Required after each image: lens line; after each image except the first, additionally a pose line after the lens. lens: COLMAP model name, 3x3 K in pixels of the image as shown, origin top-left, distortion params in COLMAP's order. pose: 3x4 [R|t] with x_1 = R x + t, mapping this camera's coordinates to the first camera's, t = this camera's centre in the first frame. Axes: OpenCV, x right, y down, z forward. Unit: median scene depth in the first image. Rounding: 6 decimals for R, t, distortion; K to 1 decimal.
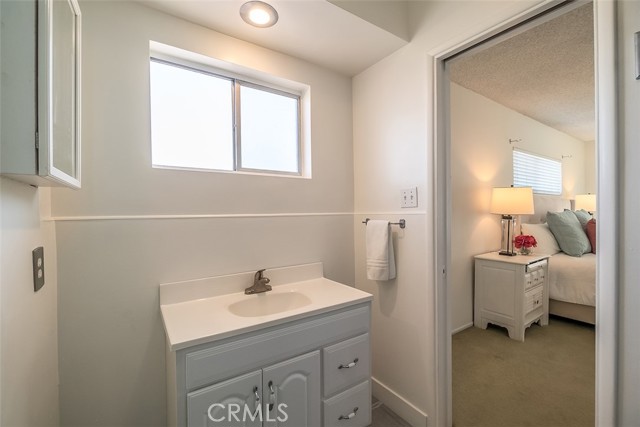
lens RADIAL K [[276.8, 0, 316.9], [0, 276.8, 214.3], [0, 0, 1]] dist [-0.001805, 0.000849]
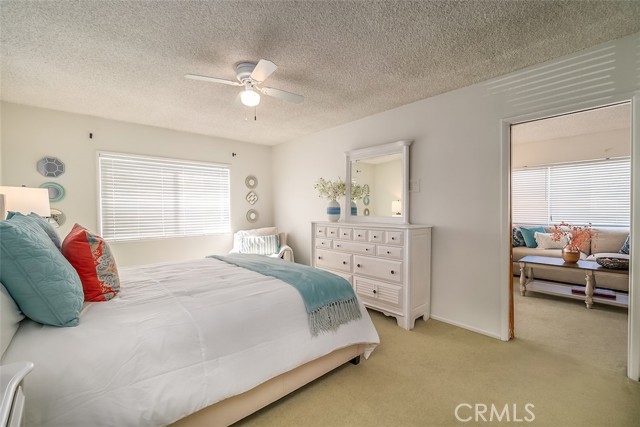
lens RADIAL K [[276.8, 0, 317.4], [0, 276.8, 214.3], [0, 0, 1]] dist [-0.001805, 0.000849]
pose [[-0.141236, -0.007033, 0.989951, 0.458136], [0.015522, 0.999836, 0.009317, -0.013264], [-0.989854, 0.016681, -0.141104, 0.669956]]
